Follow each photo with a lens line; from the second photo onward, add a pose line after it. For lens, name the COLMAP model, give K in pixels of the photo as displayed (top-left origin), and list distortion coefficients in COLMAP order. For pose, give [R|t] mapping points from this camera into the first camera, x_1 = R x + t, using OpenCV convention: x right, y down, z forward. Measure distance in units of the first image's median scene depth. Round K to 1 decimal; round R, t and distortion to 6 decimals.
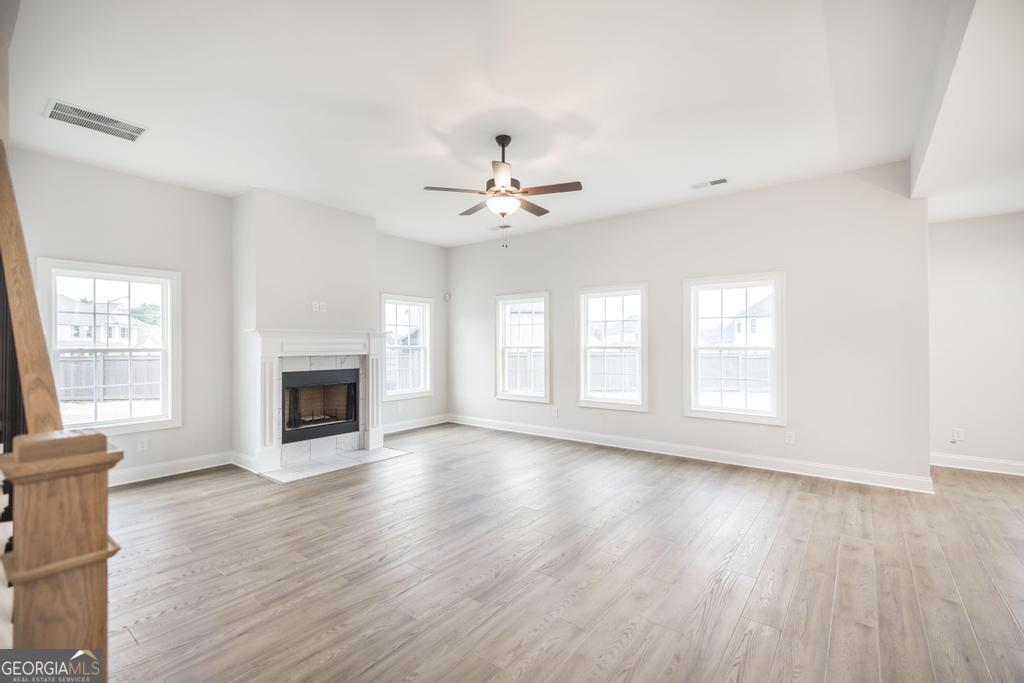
lens RADIAL K [[439.6, 0, 515.3], [0, 439.6, 341.4], [0, 0, 1]] dist [0.009565, -0.000856]
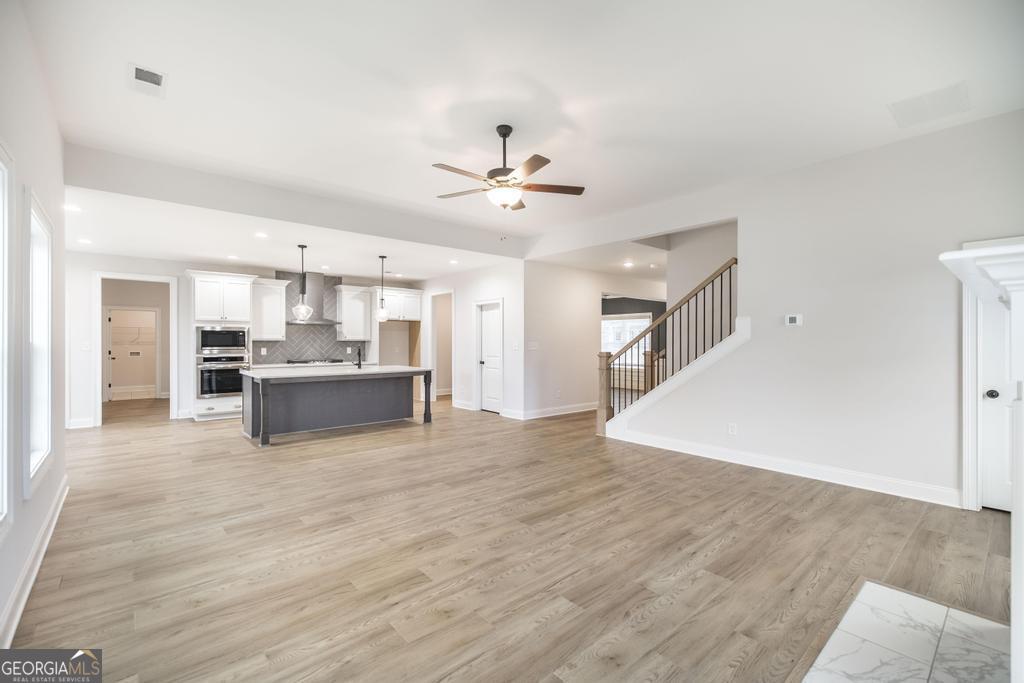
lens RADIAL K [[439.6, 0, 519.2], [0, 439.6, 342.6], [0, 0, 1]] dist [0.009565, -0.000856]
pose [[-0.982484, 0.000458, 0.186346, -0.216960], [-0.001149, 0.999963, -0.008518, 0.032023], [-0.186343, -0.008583, -0.982447, 1.770964]]
